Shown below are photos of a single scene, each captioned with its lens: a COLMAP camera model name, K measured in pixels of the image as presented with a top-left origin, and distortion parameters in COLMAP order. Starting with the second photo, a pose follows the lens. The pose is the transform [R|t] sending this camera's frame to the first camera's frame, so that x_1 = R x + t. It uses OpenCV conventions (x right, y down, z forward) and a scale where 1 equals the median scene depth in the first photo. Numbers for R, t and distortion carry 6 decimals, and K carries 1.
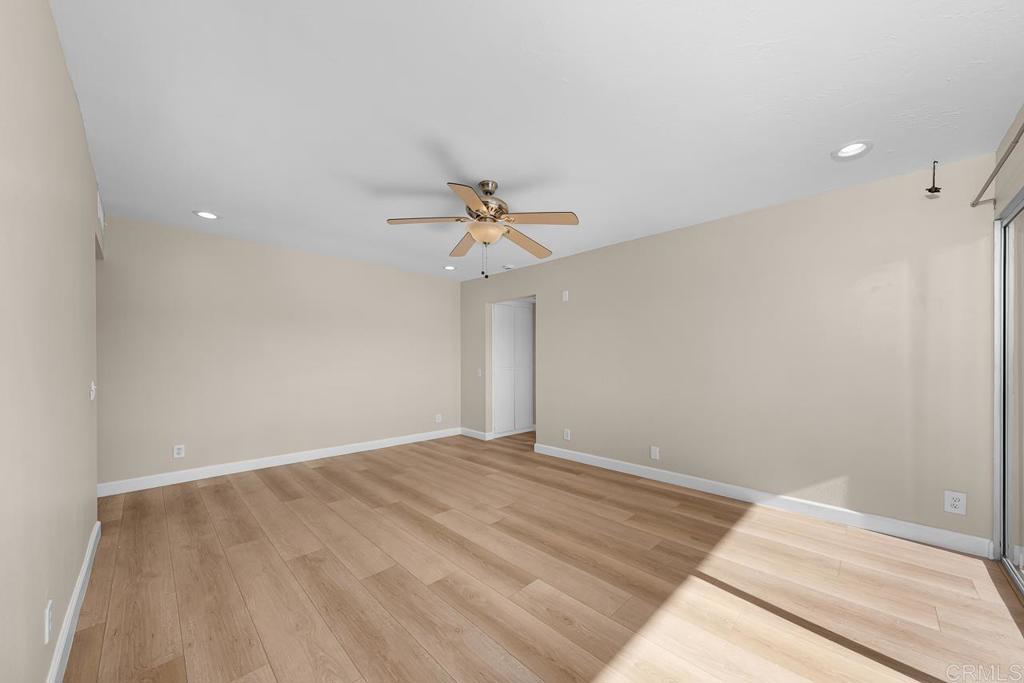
lens RADIAL K [[371.5, 0, 518.0], [0, 371.5, 355.5], [0, 0, 1]] dist [-0.000376, 0.000026]
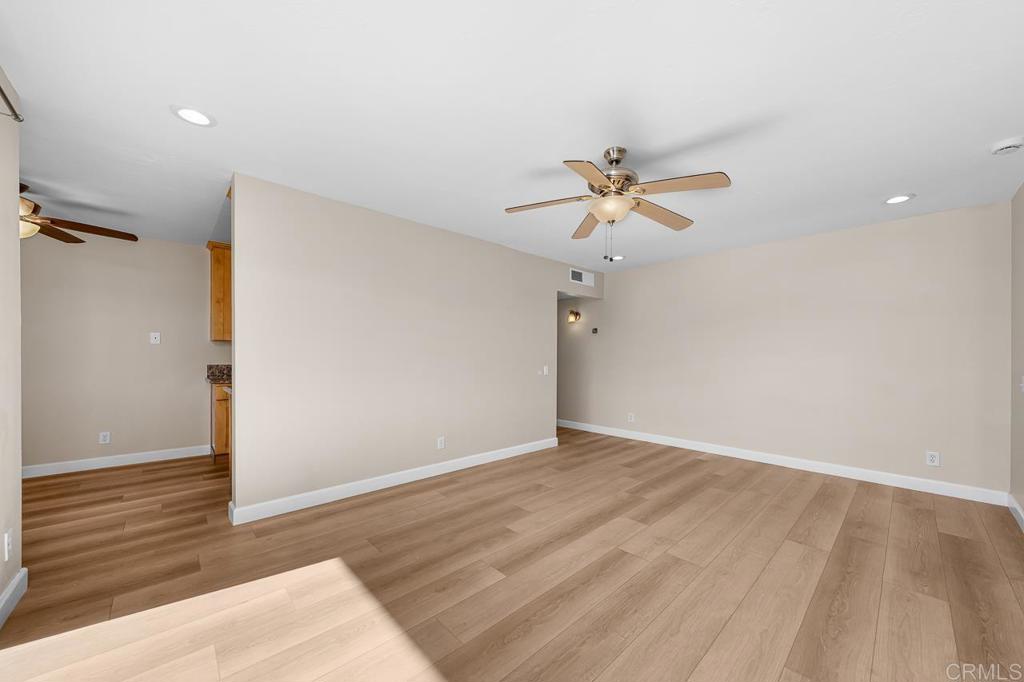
lens RADIAL K [[371.5, 0, 518.0], [0, 371.5, 355.0], [0, 0, 1]] dist [-0.000376, 0.000026]
pose [[-0.029549, -0.002458, -0.999560, 0.712484], [0.009814, 0.999948, -0.002749, 0.009139], [0.999515, -0.009891, -0.029523, 0.721979]]
